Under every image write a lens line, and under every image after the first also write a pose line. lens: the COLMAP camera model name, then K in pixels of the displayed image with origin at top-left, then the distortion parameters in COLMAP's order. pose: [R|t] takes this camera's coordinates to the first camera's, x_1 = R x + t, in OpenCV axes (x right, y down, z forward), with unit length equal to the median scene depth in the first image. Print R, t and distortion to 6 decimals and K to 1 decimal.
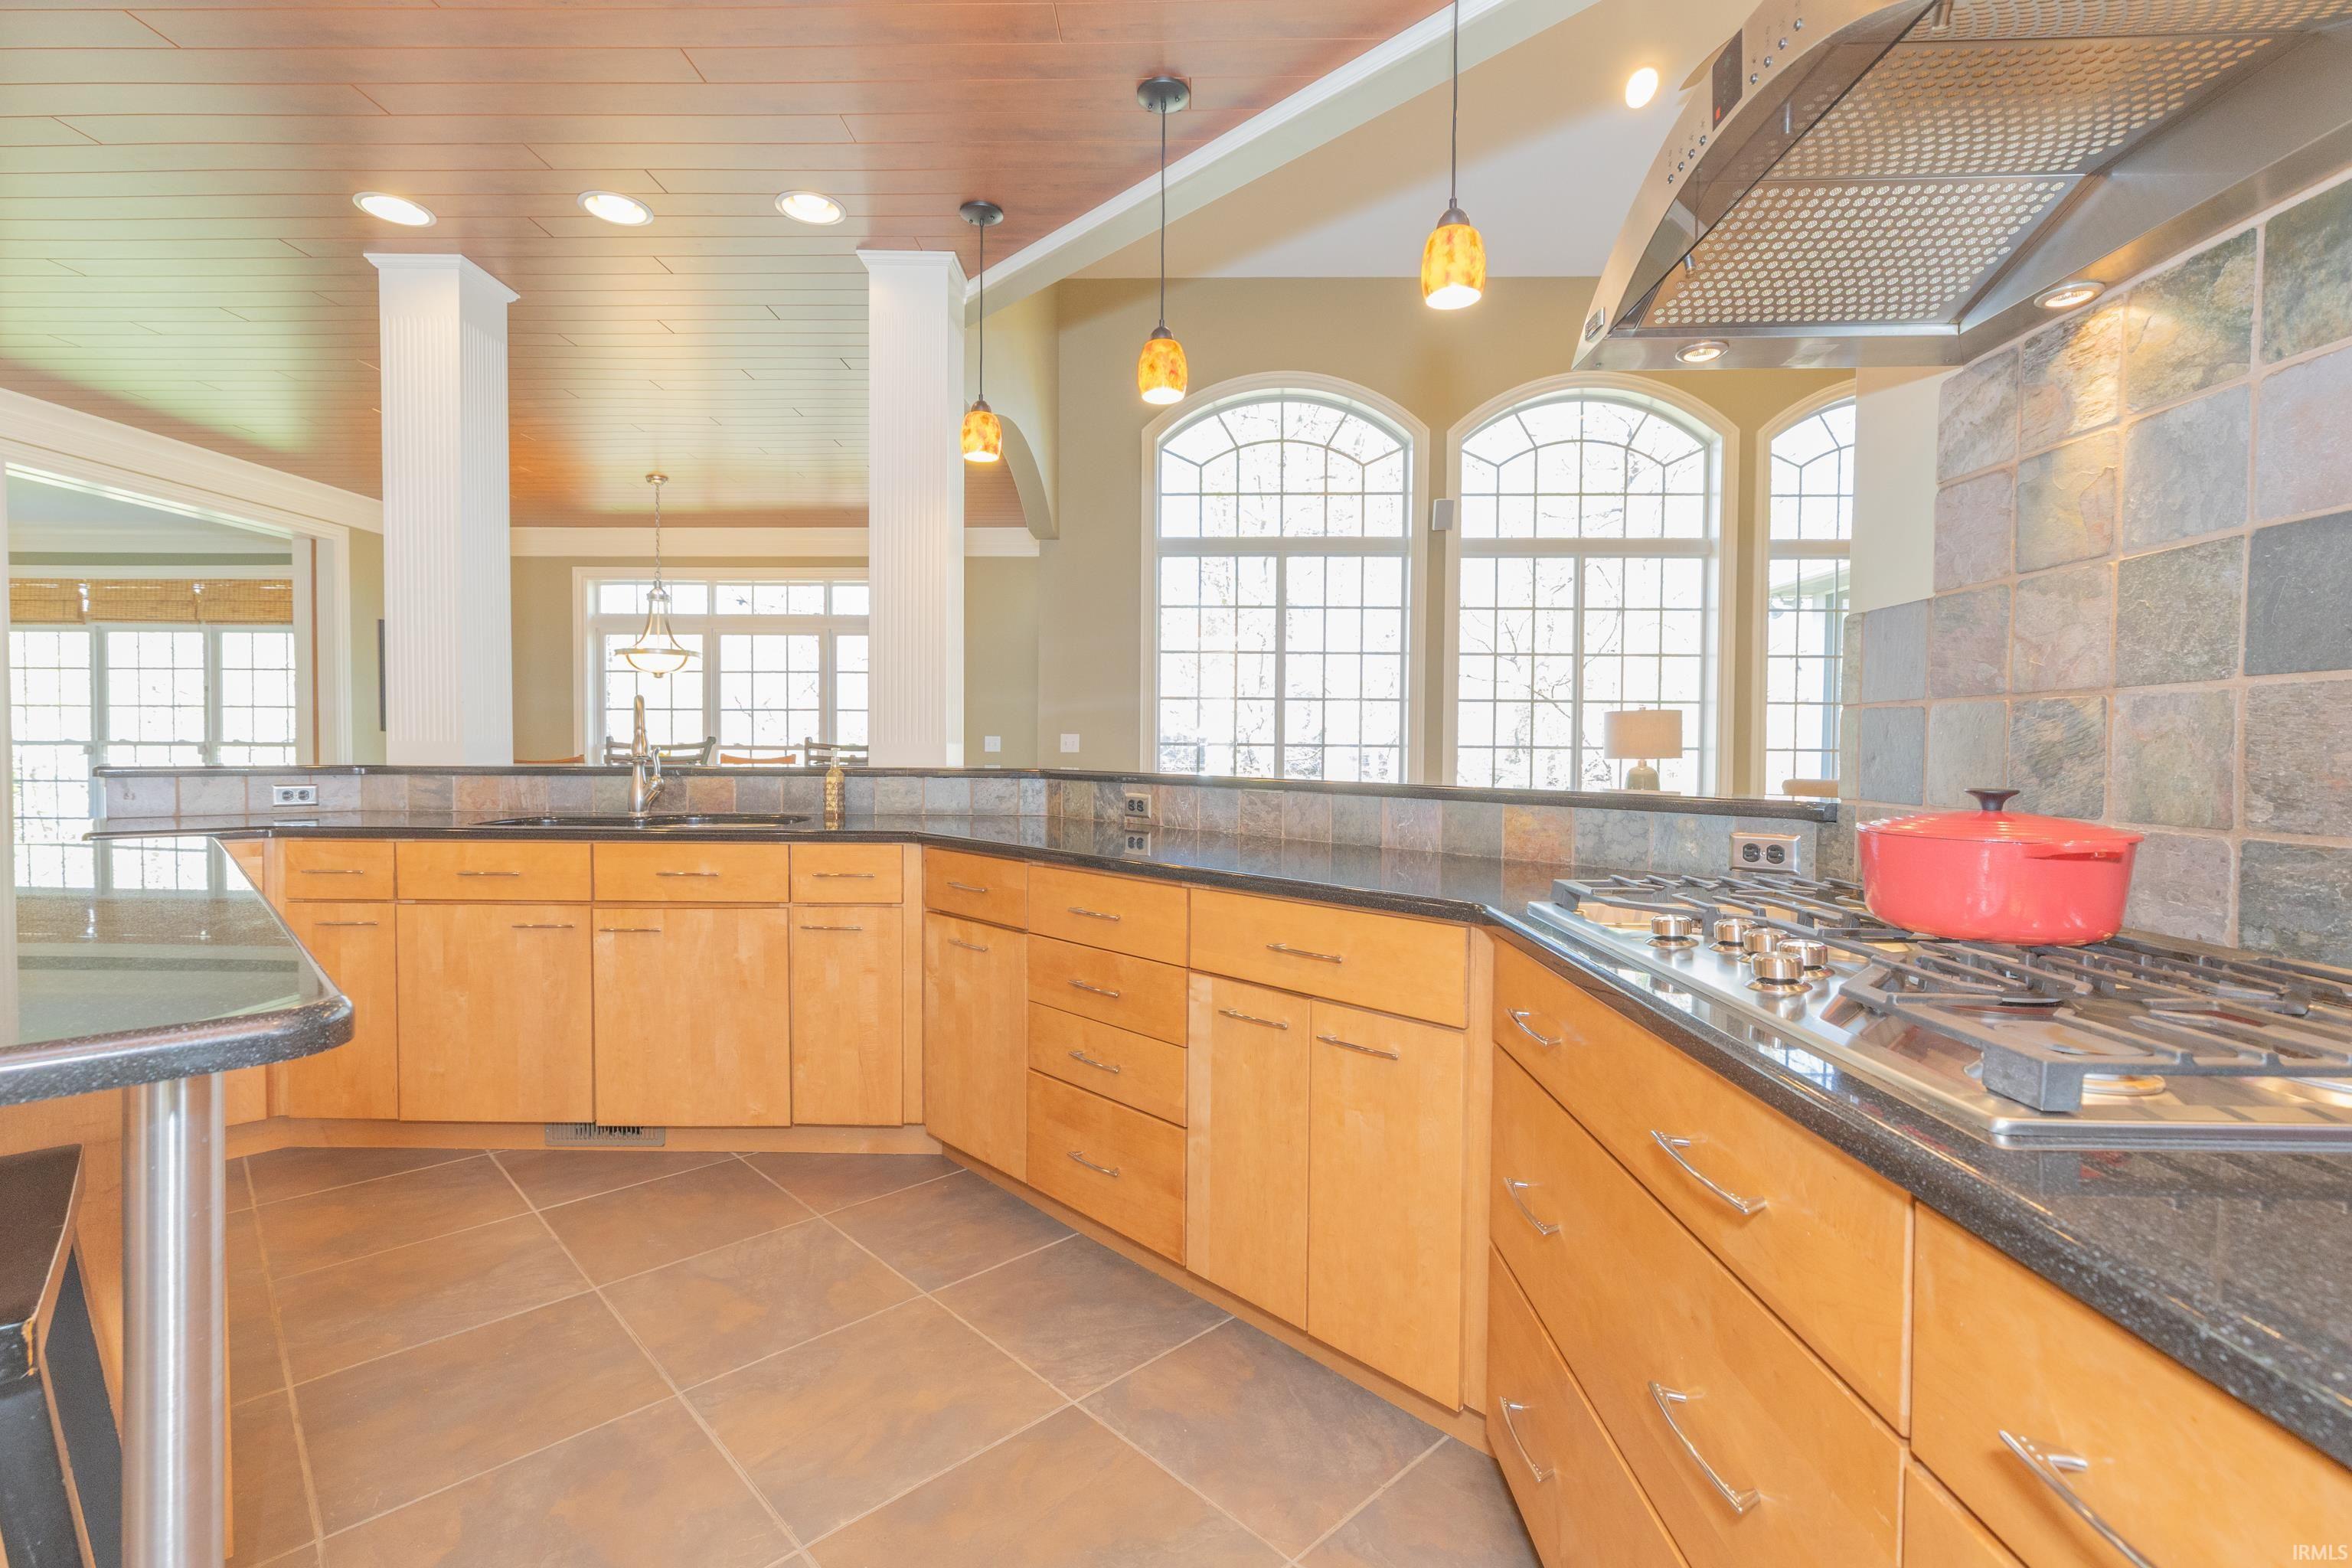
lens RADIAL K [[1046.5, 0, 1172.0], [0, 1046.5, 766.7], [0, 0, 1]] dist [0.000557, 0.000035]
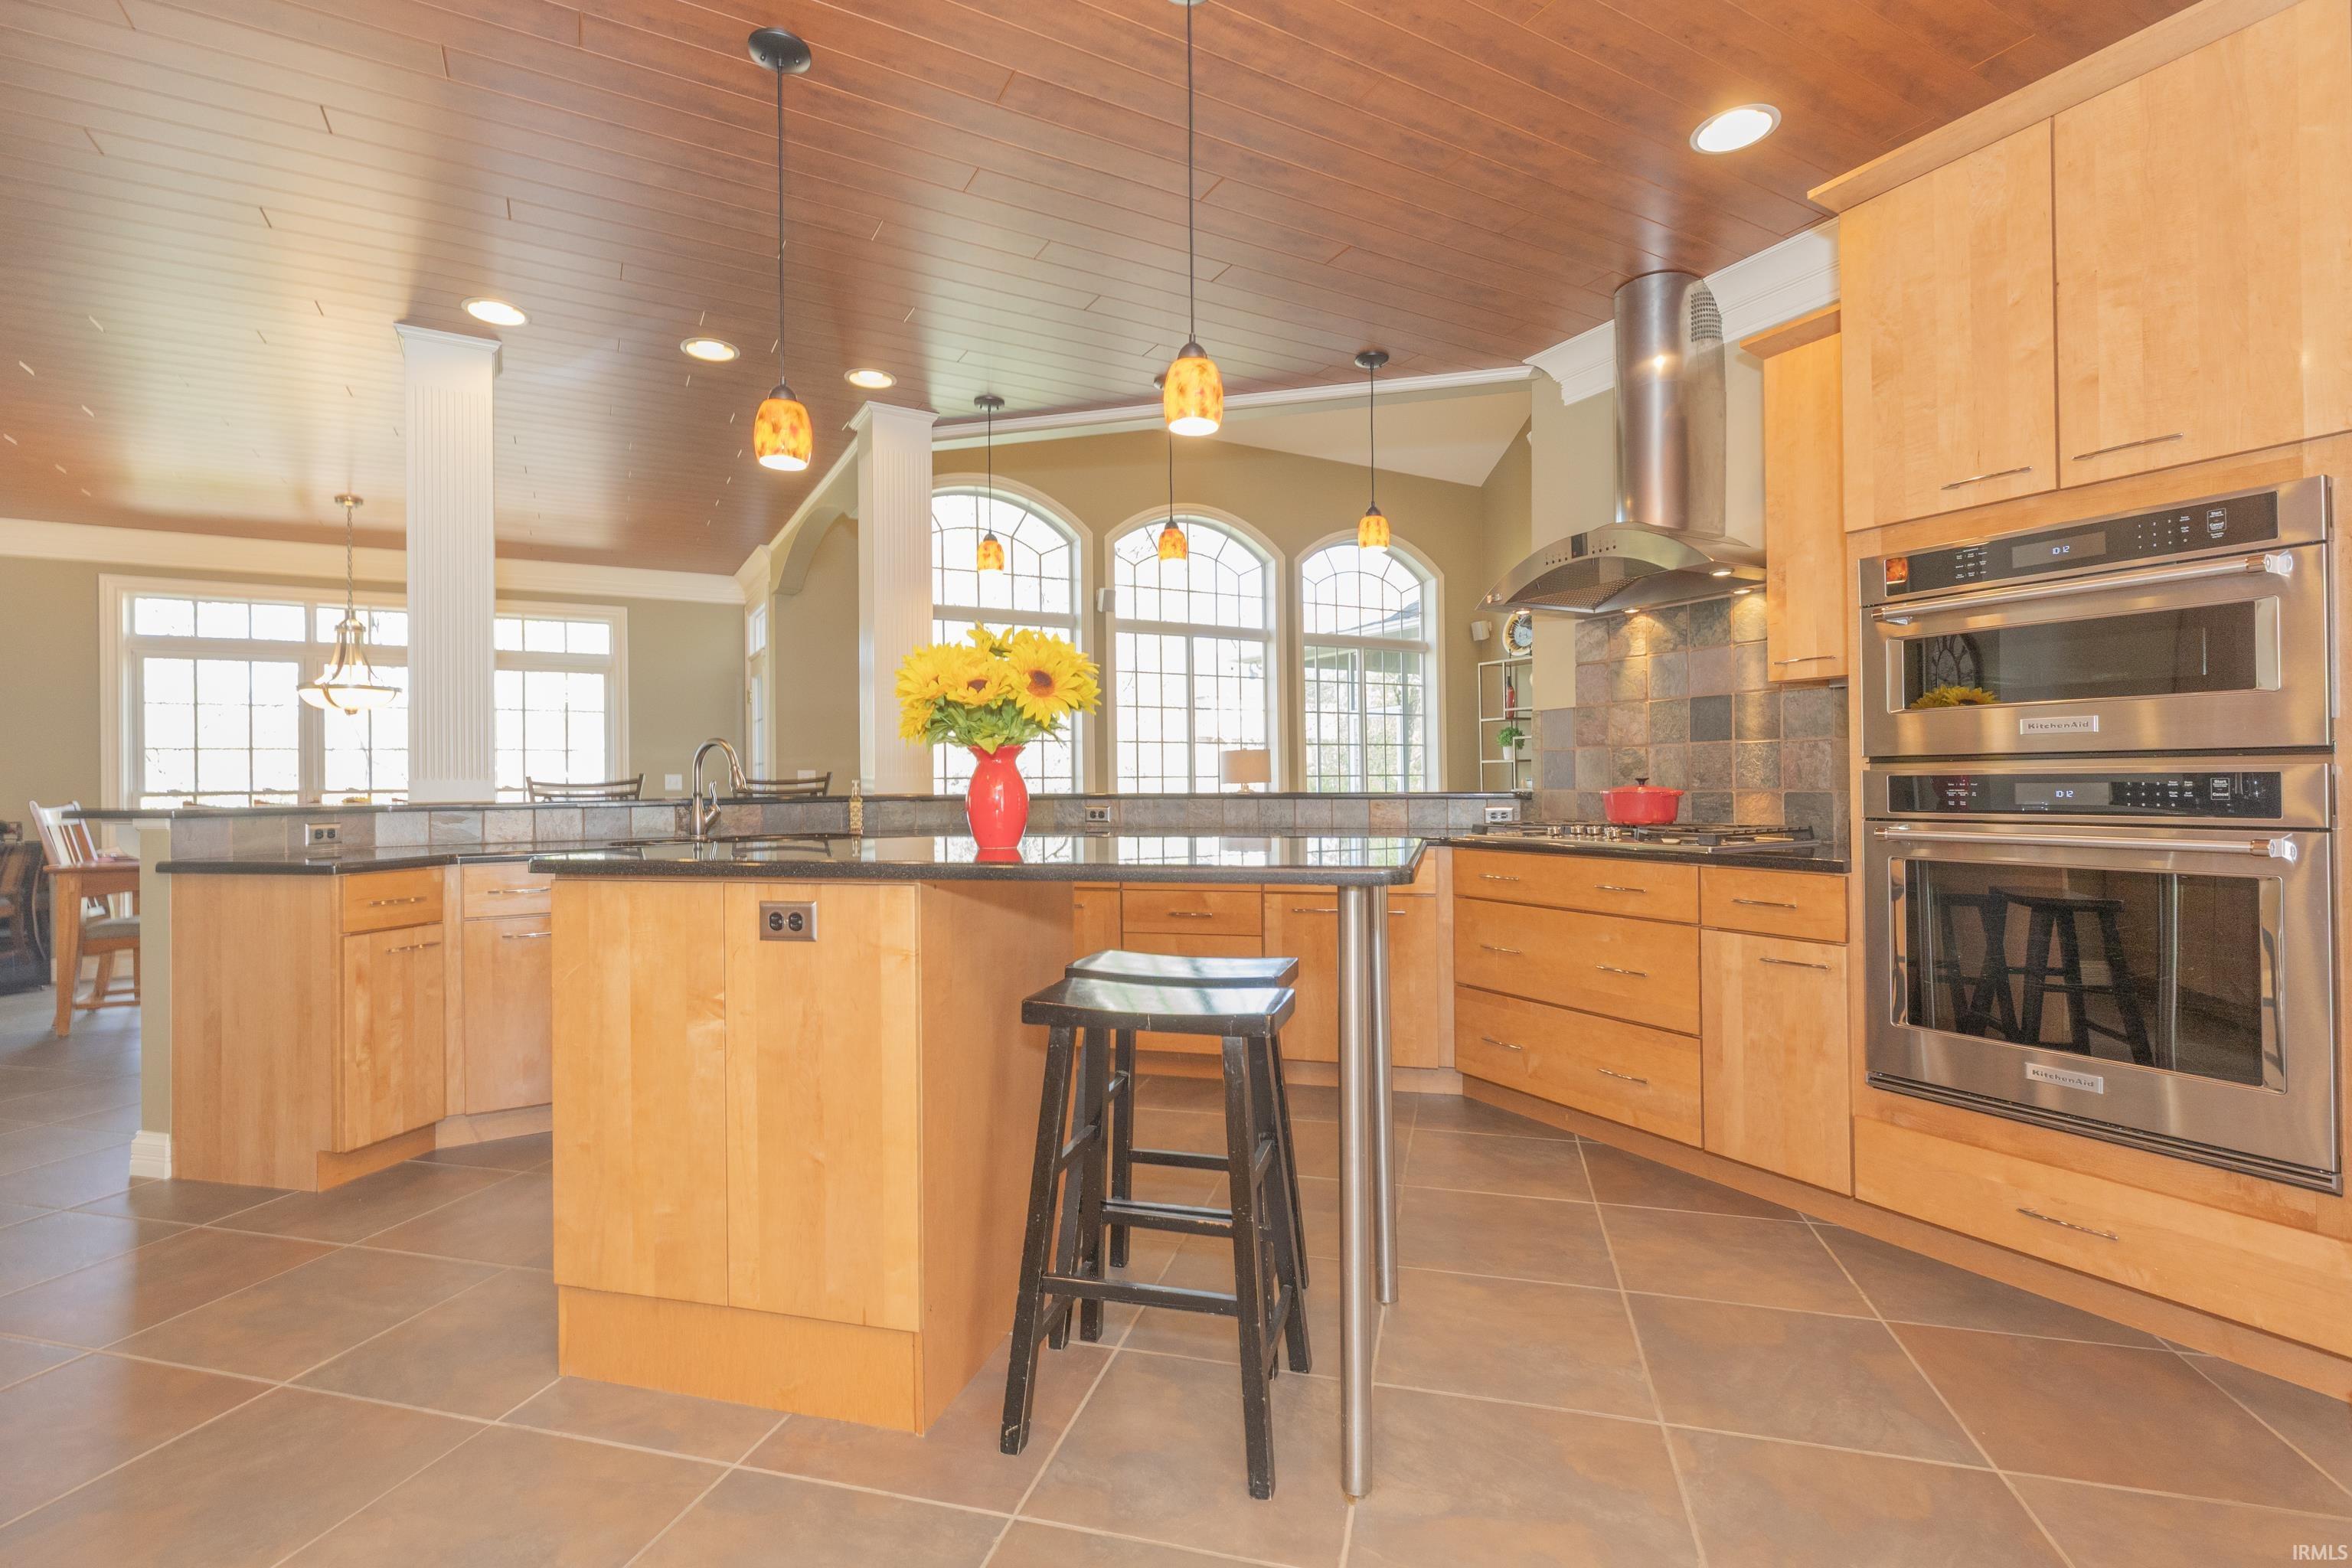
lens RADIAL K [[1046.5, 0, 1173.3], [0, 1046.5, 773.7], [0, 0, 1]] dist [0.000557, 0.000035]
pose [[0.859634, -0.013416, 0.510734, -0.716807], [0.027601, 0.999415, -0.020204, 0.012186], [-0.510164, 0.031465, 0.859501, -0.346379]]
